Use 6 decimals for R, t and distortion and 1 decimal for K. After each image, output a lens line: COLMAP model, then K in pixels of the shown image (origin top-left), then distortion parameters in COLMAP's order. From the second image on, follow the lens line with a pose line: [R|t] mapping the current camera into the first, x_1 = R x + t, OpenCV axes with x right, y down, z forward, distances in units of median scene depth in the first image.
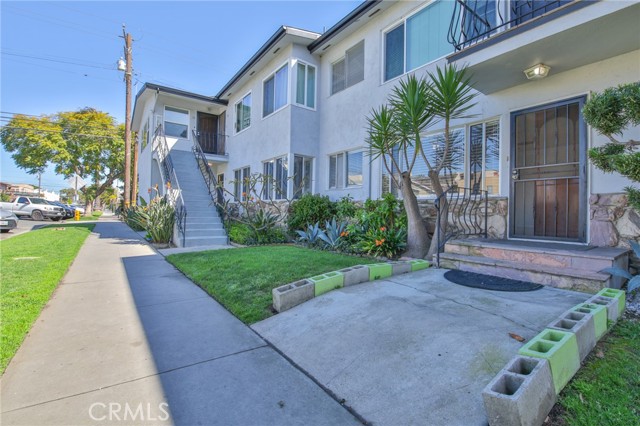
lens RADIAL K [[292.3, 0, 320.9], [0, 292.3, 208.7], [0, 0, 1]] dist [-0.006324, -0.008251]
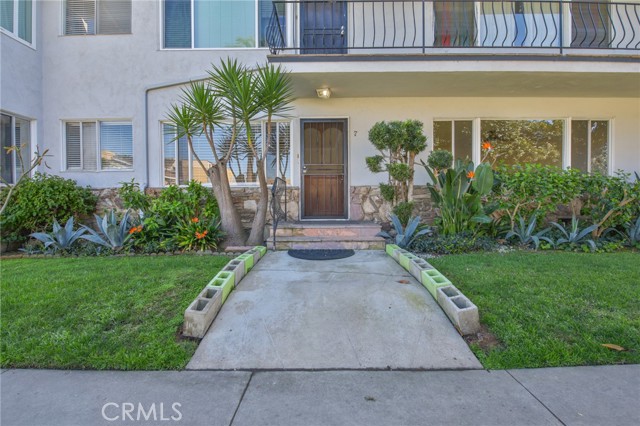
lens RADIAL K [[292.3, 0, 320.9], [0, 292.3, 208.7], [0, 0, 1]] dist [-0.006324, -0.008251]
pose [[0.591677, -0.043166, 0.805018, -0.373687], [0.006109, 0.998777, 0.049065, -0.009012], [-0.806152, -0.024113, 0.591217, 0.209862]]
